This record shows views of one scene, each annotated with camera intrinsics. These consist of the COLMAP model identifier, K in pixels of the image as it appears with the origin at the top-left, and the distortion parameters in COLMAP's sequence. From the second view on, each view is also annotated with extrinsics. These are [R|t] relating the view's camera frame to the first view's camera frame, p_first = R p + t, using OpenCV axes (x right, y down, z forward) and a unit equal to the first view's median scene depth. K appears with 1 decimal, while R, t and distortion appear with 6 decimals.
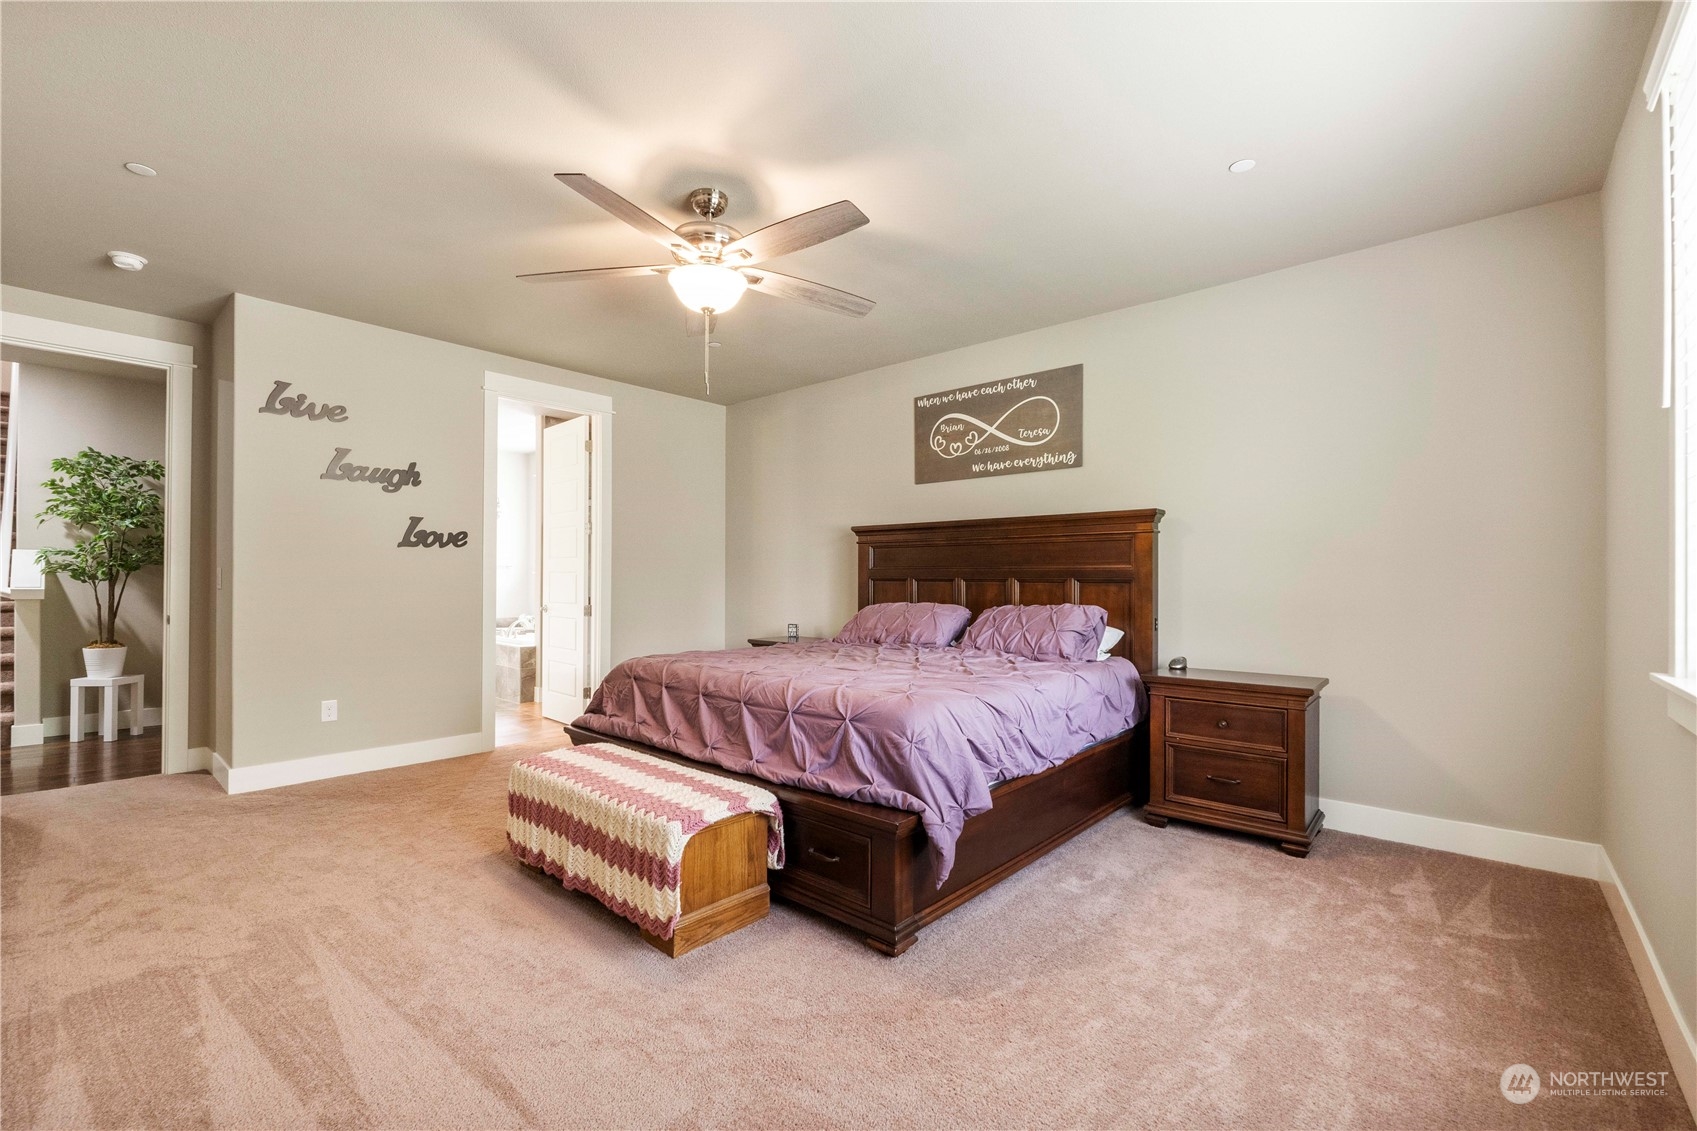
lens RADIAL K [[712.8, 0, 849.4], [0, 712.8, 565.2], [0, 0, 1]] dist [-0.006549, -0.001256]
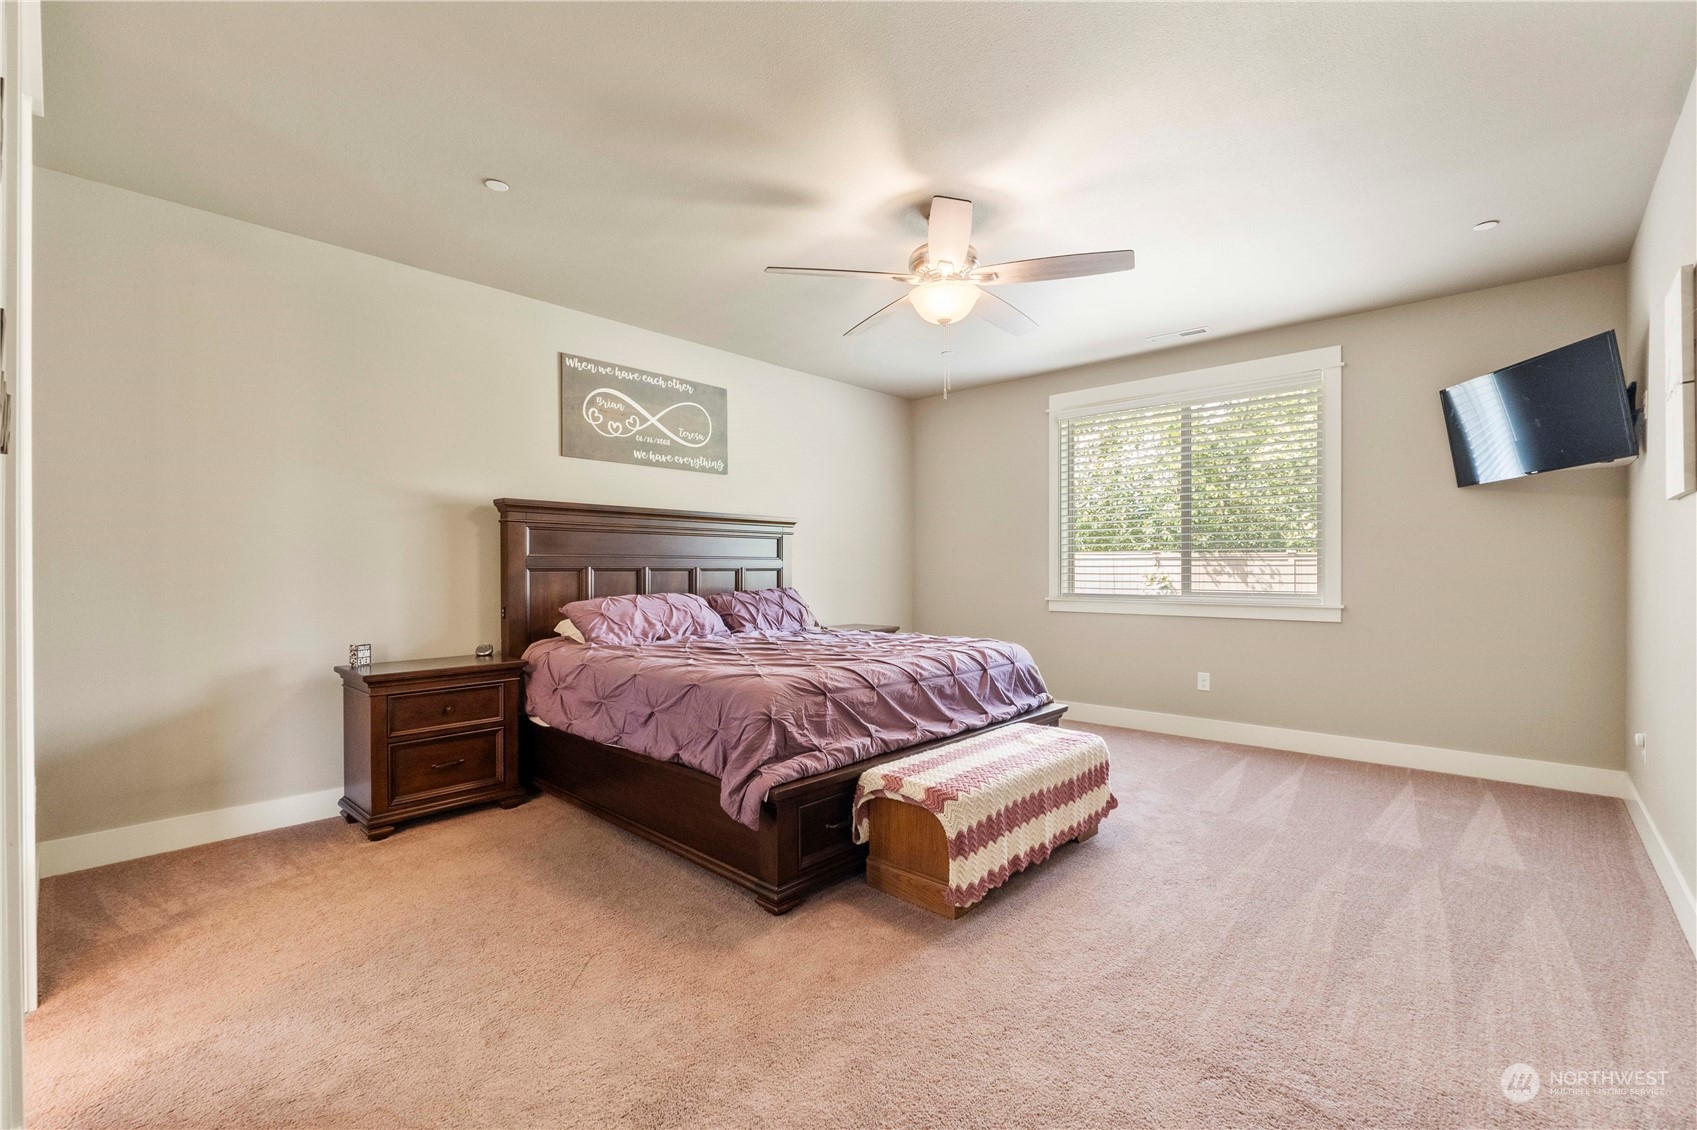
lens RADIAL K [[712.8, 0, 848.7], [0, 712.8, 571.5], [0, 0, 1]] dist [-0.006549, -0.001256]
pose [[0.028460, -0.012572, 0.999516, -0.793413], [-0.018324, 0.999746, 0.013097, 0.005694], [-0.999427, -0.018688, 0.028222, 0.681799]]
